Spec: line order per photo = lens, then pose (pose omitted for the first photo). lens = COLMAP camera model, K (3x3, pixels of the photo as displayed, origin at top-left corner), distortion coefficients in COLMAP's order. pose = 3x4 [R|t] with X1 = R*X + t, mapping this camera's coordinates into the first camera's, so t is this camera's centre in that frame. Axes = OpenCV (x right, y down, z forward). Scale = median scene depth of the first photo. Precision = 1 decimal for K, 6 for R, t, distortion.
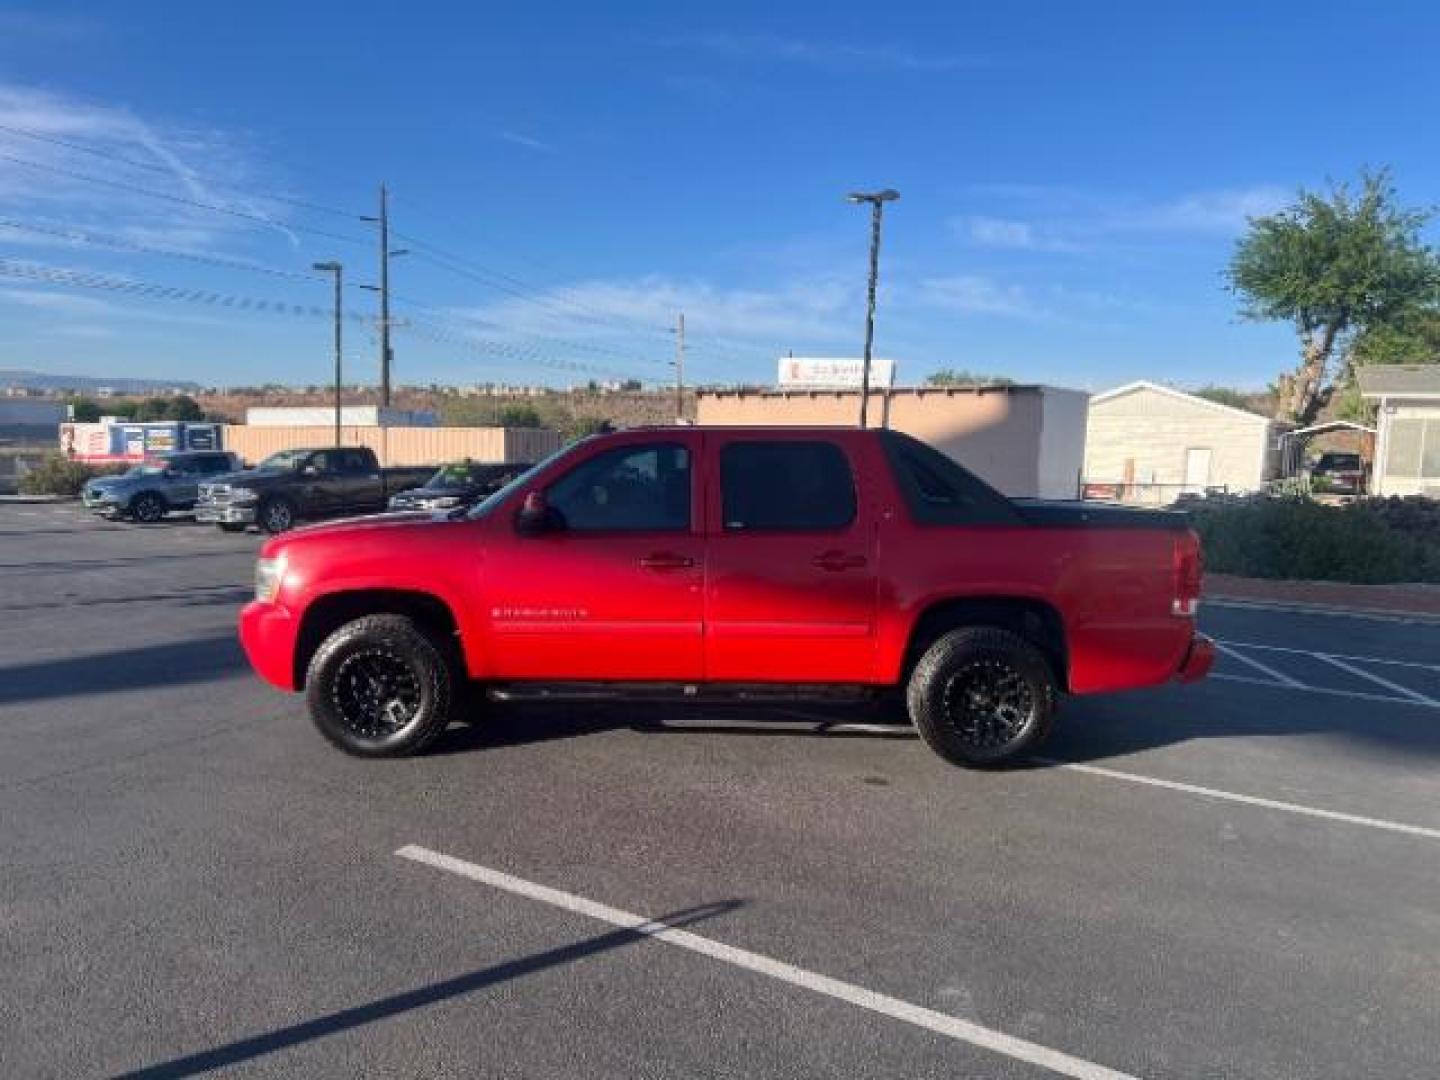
lens RADIAL K [[1068.4, 0, 733.7], [0, 1068.4, 542.5], [0, 0, 1]] dist [0.082211, -0.085387]
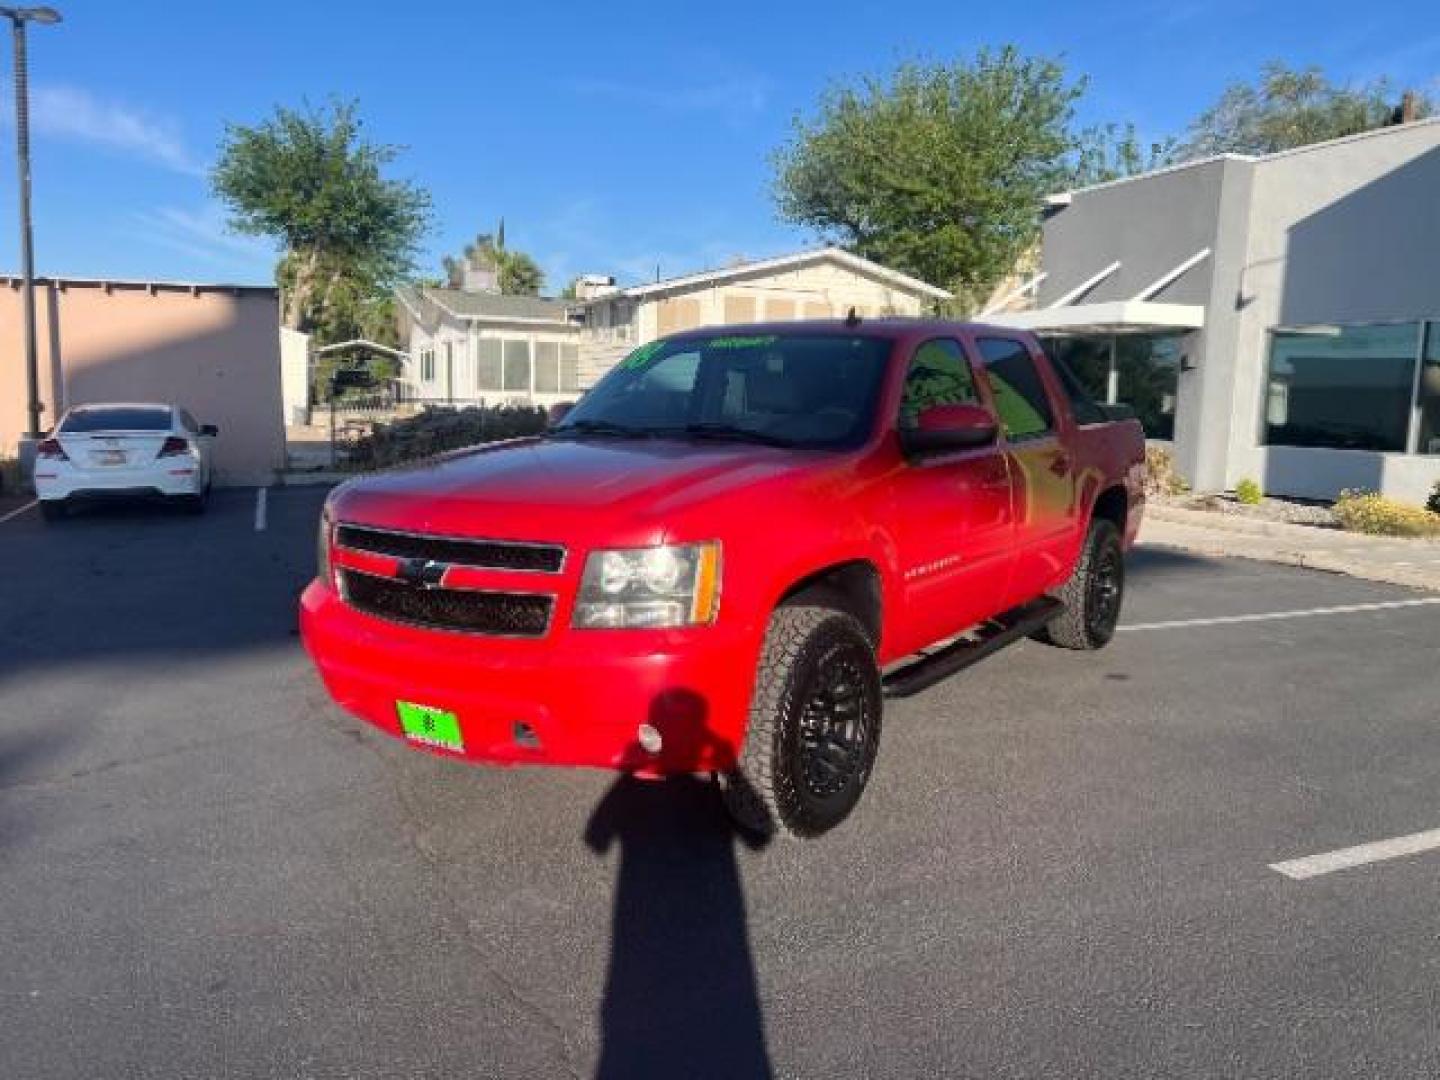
lens RADIAL K [[1087.4, 0, 711.3], [0, 1087.4, 536.9], [0, 0, 1]] dist [0.045889, -0.059838]
pose [[0.571891, -0.125764, 0.810632, -0.199581], [0.071044, 0.992059, 0.103791, -0.010140], [-0.817248, -0.001767, 0.576284, 0.156745]]
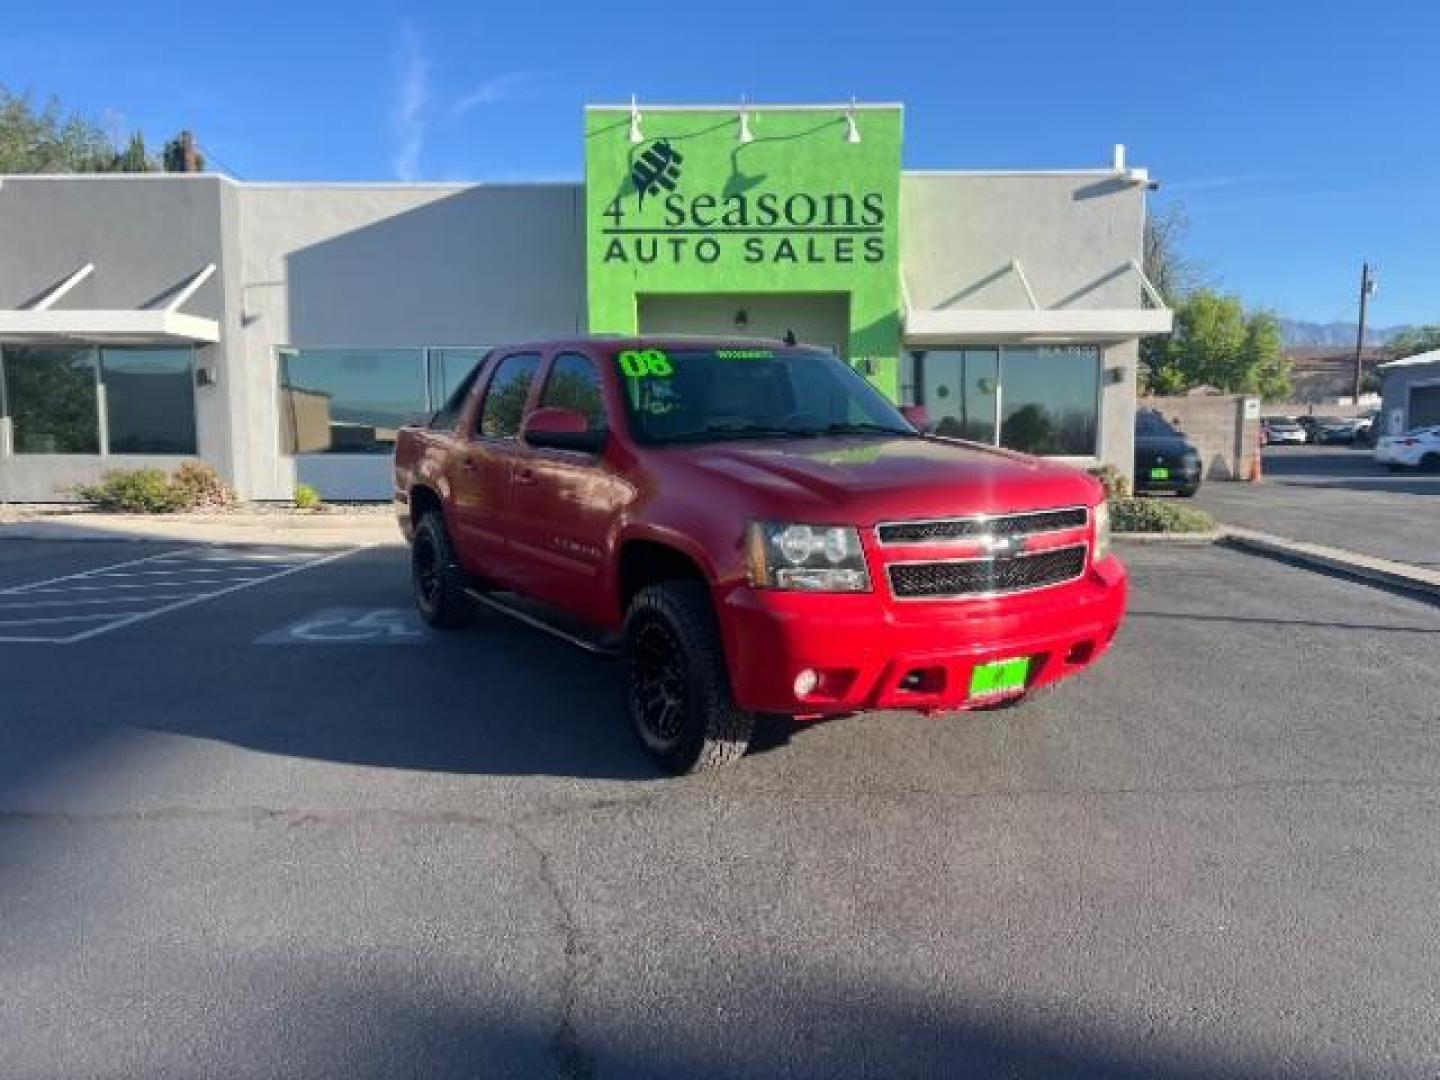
lens RADIAL K [[1068.4, 0, 733.7], [0, 1068.4, 542.5], [0, 0, 1]] dist [0.082211, -0.085387]
pose [[-0.520402, -0.121824, 0.845187, -0.221545], [0.060346, 0.982050, 0.178708, -0.025450], [-0.851786, 0.144004, -0.503709, 0.385520]]
